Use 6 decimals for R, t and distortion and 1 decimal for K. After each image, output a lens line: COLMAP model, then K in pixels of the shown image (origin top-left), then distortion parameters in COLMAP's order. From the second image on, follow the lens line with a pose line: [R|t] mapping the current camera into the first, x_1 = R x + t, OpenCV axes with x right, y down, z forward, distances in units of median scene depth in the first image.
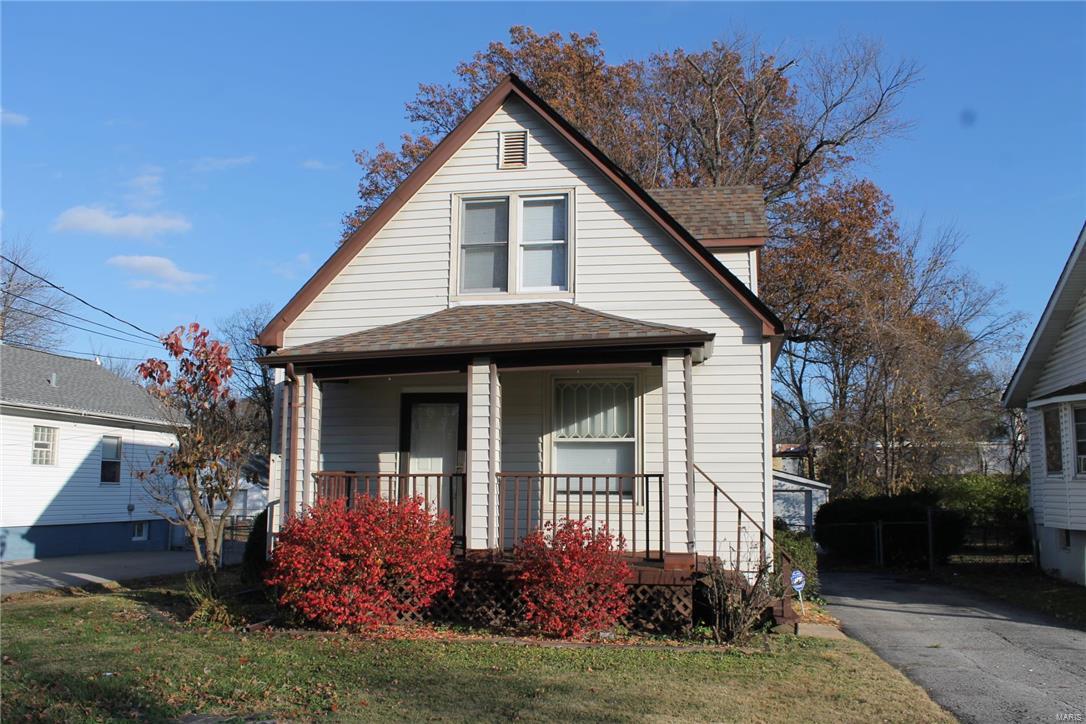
lens RADIAL K [[908.5, 0, 543.0], [0, 908.5, 362.0], [0, 0, 1]] dist [-0.172797, 0.135556]
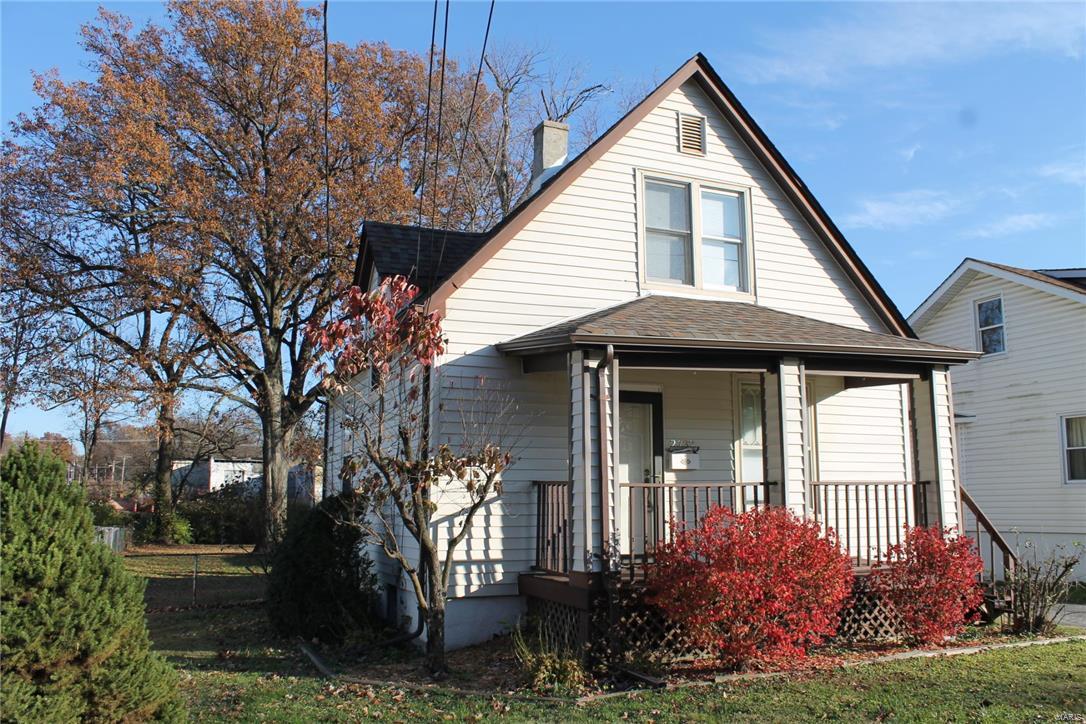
lens RADIAL K [[908.5, 0, 543.0], [0, 908.5, 362.0], [0, 0, 1]] dist [-0.172797, 0.135556]
pose [[0.842574, 0.074835, 0.533356, -0.647343], [-0.068709, 0.997144, -0.031366, 0.038976], [-0.534180, -0.010218, 0.845309, 0.300640]]
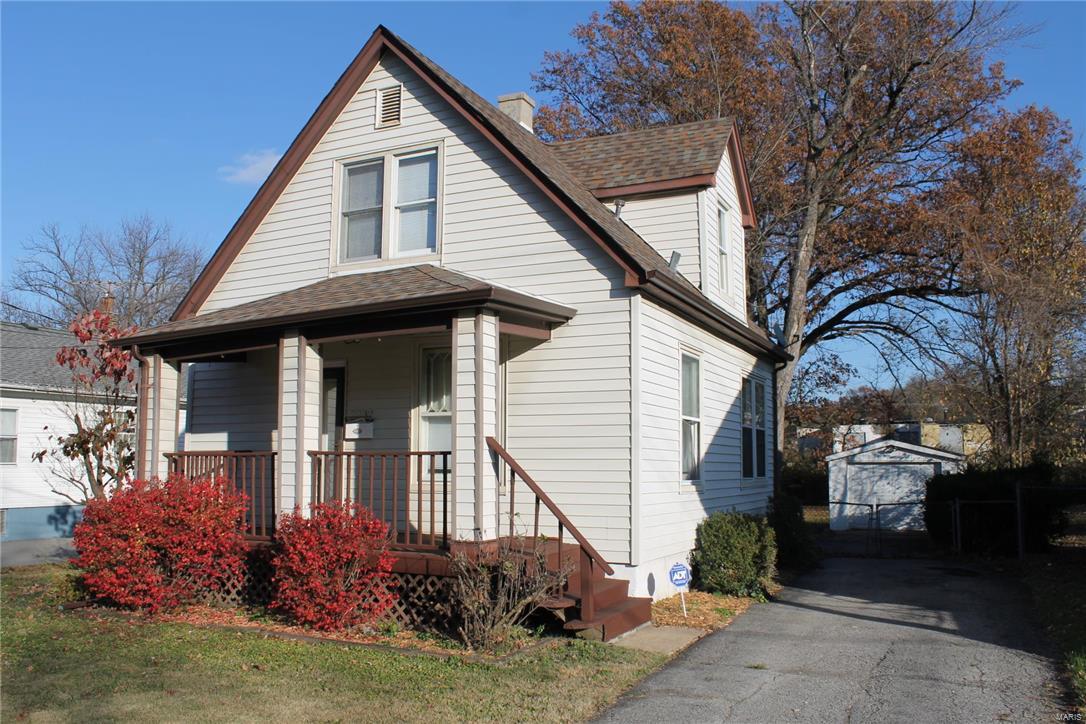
lens RADIAL K [[908.5, 0, 543.0], [0, 908.5, 362.0], [0, 0, 1]] dist [-0.172797, 0.135556]
pose [[0.963852, -0.038773, -0.263602, 0.361068], [0.046081, 0.998704, 0.021594, 0.017570], [0.262423, -0.032961, 0.964390, 0.138161]]
